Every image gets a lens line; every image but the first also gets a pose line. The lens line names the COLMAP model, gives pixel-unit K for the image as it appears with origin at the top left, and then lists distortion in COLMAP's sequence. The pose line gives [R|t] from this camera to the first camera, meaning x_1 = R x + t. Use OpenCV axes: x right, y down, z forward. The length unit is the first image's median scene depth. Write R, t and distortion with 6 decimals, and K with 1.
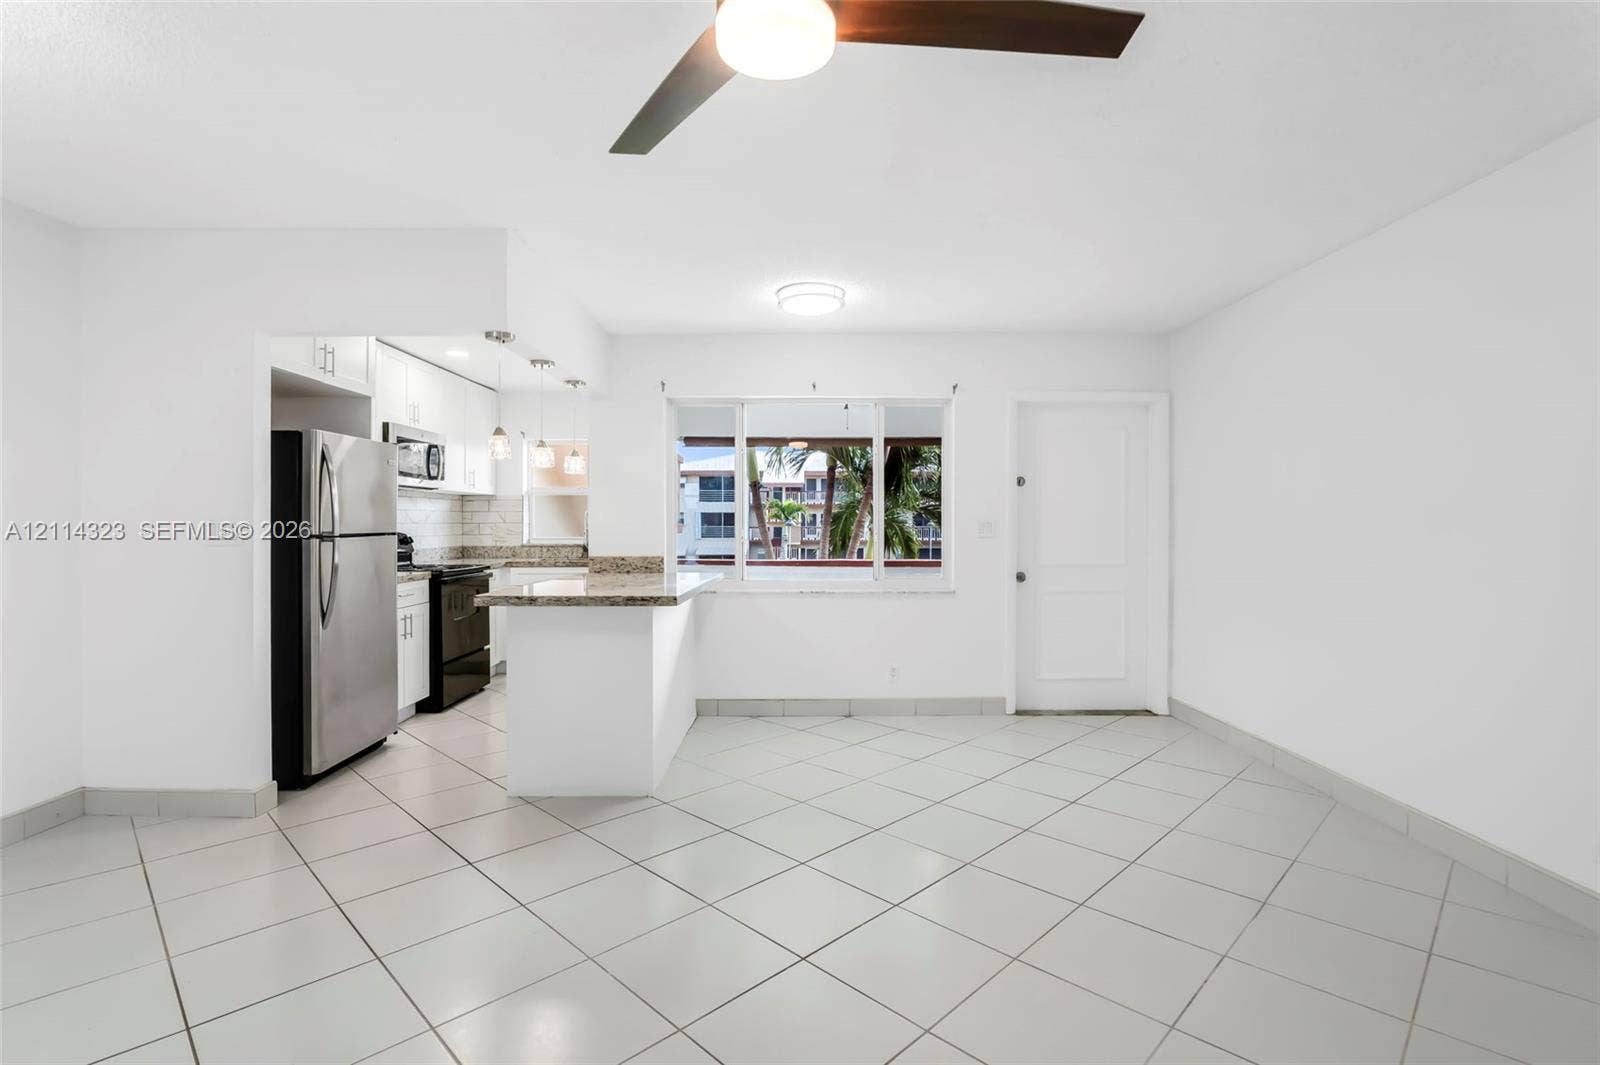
lens RADIAL K [[747.3, 0, 797.3], [0, 747.3, 520.1], [0, 0, 1]] dist [-0.014233, -0.000246]
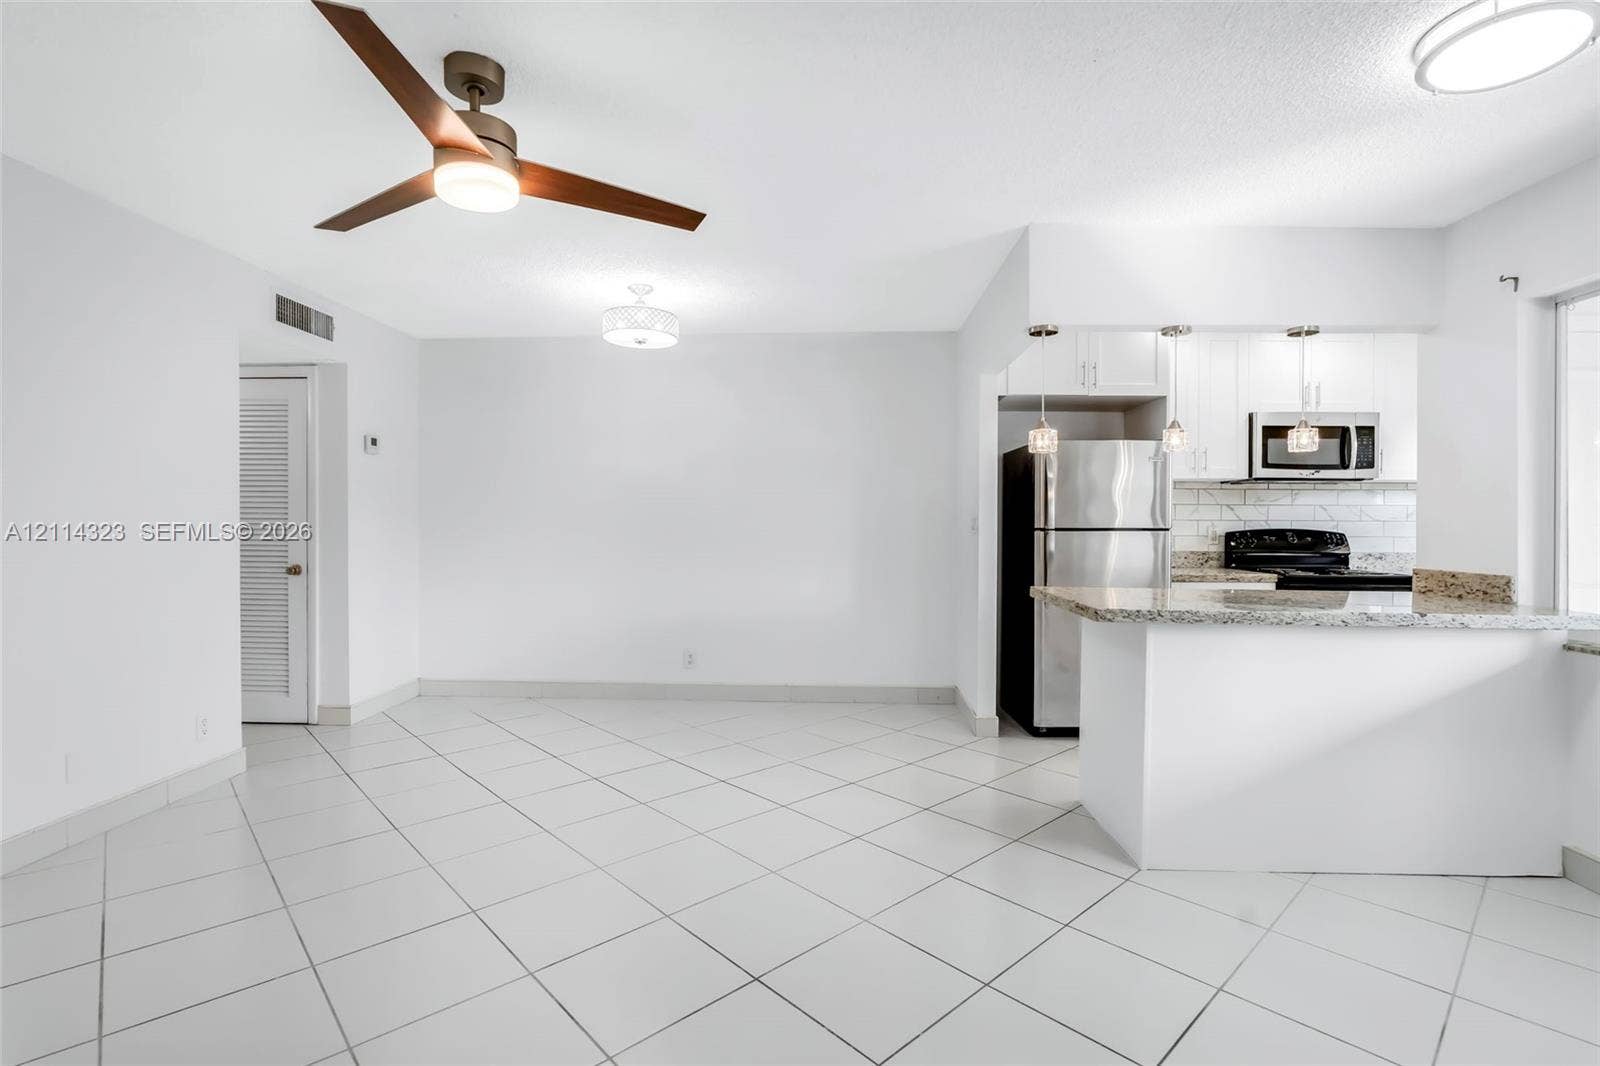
lens RADIAL K [[749.9, 0, 818.1], [0, 749.9, 524.2], [0, 0, 1]] dist [-0.011719, -0.000054]
pose [[-0.016868, 0.003424, -0.999852, 0.404908], [-0.003383, 0.999988, 0.003482, 0.008057], [0.999852, 0.003441, -0.016856, 0.472564]]
